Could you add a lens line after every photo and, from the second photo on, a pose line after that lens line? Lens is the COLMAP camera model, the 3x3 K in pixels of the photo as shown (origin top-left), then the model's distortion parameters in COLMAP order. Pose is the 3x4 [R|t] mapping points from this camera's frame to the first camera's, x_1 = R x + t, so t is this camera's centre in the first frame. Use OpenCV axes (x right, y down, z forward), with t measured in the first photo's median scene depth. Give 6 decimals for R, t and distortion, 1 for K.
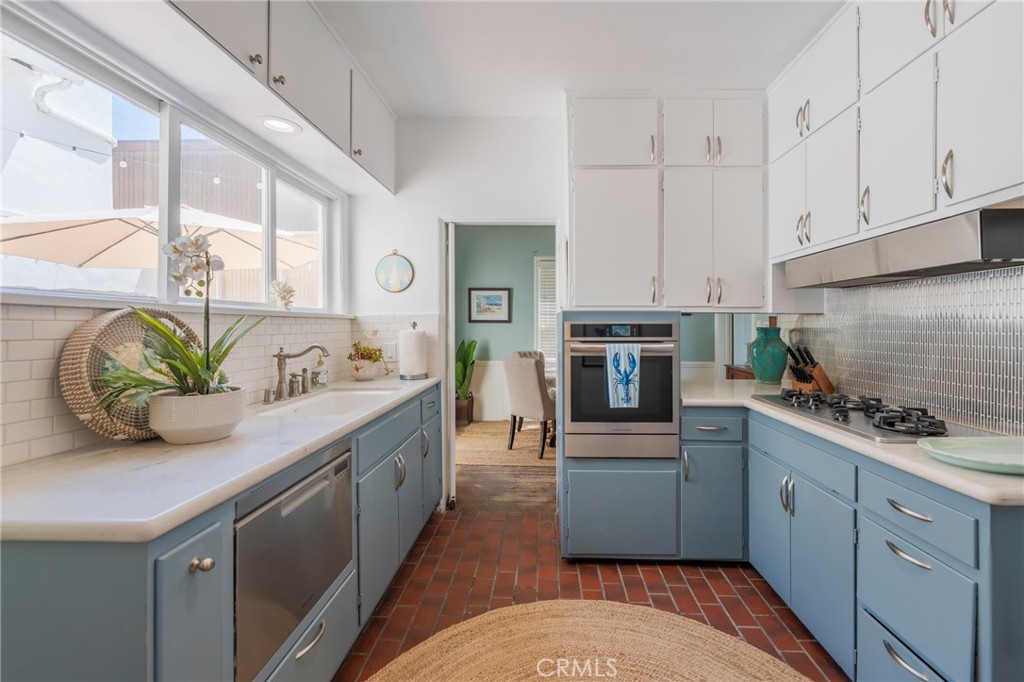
lens RADIAL K [[424.1, 0, 512.7], [0, 424.1, 325.8], [0, 0, 1]] dist [0.000019, 0.000013]
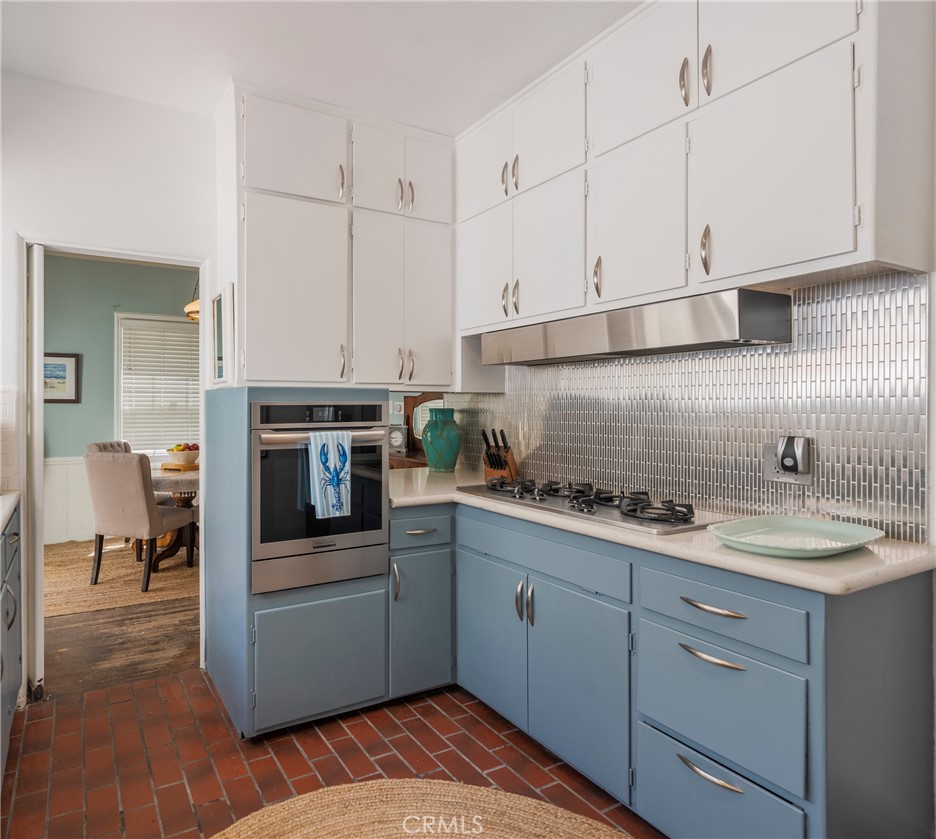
lens RADIAL K [[583.9, 0, 468.8], [0, 583.9, 403.7], [0, 0, 1]] dist [0.001369, -0.001365]
pose [[0.902232, -0.000851, 0.431250, 0.059510], [0.003827, 0.999974, -0.006033, 0.000795], [-0.431234, 0.007094, 0.902212, -0.060039]]
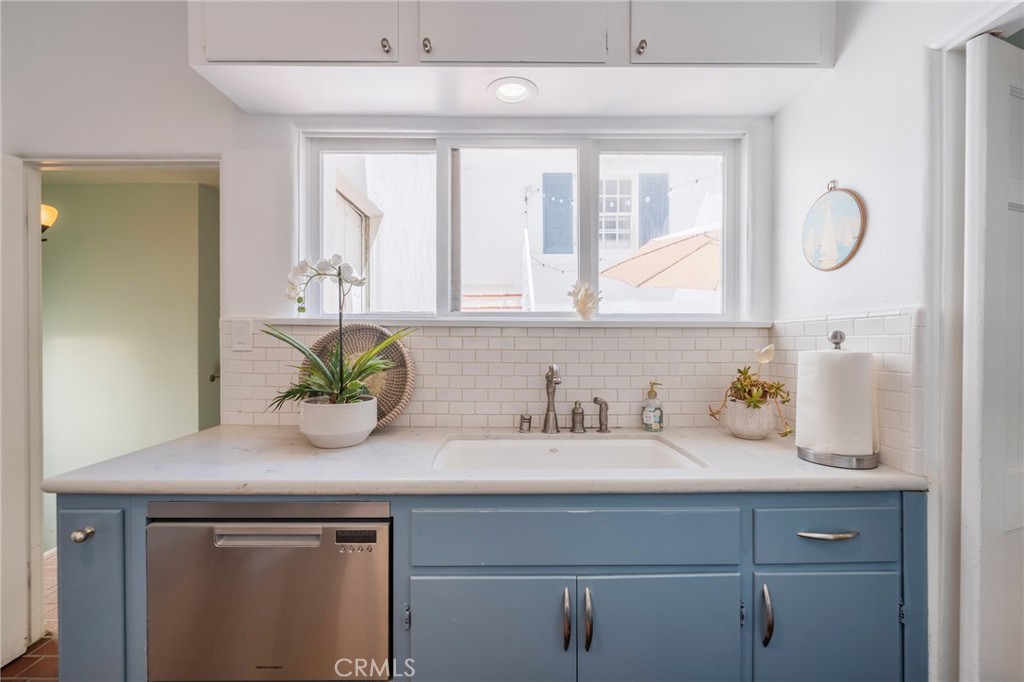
lens RADIAL K [[411.9, 0, 512.0], [0, 411.9, 341.0], [0, 0, 1]] dist [0.000088, -0.000016]
pose [[0.088234, 0.003741, -0.996093, 0.156300], [-0.003519, 0.999988, 0.003444, 0.000509], [0.996094, 0.003202, 0.088246, 0.614472]]
